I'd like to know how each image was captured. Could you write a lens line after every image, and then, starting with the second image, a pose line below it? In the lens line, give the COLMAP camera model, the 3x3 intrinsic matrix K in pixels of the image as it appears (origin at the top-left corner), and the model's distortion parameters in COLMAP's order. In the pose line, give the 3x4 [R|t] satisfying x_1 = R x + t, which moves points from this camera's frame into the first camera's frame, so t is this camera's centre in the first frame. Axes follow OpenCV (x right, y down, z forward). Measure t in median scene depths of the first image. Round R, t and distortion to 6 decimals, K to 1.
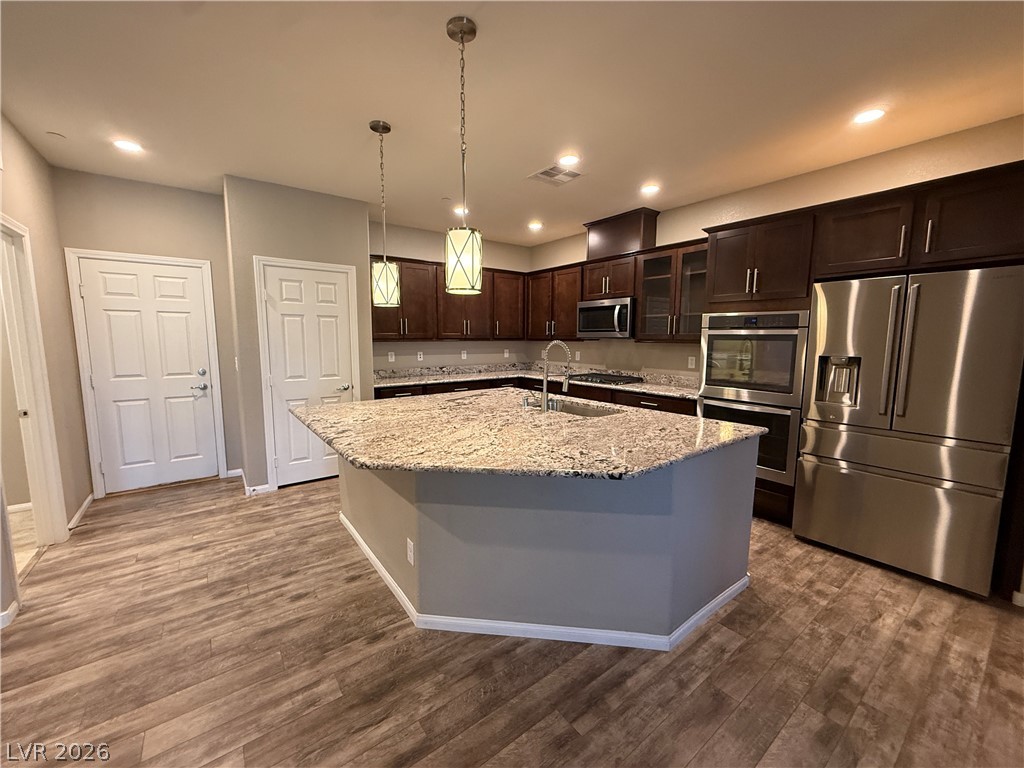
lens RADIAL K [[406.7, 0, 510.4], [0, 406.7, 385.8], [0, 0, 1]] dist [0.000321, -0.000306]
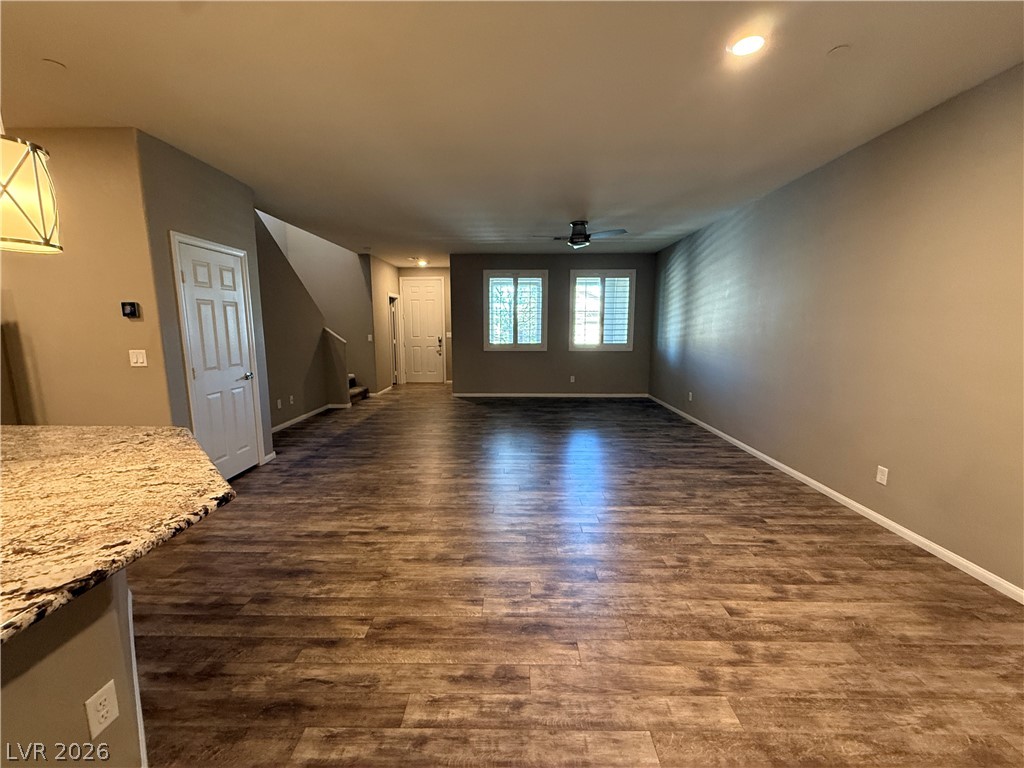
lens RADIAL K [[406.7, 0, 510.4], [0, 406.7, 385.8], [0, 0, 1]] dist [0.000321, -0.000306]
pose [[-0.789449, -0.092603, 0.606790, -0.643795], [0.071956, 0.967777, 0.241309, -0.076113], [-0.609584, 0.234163, -0.757348, 0.638186]]
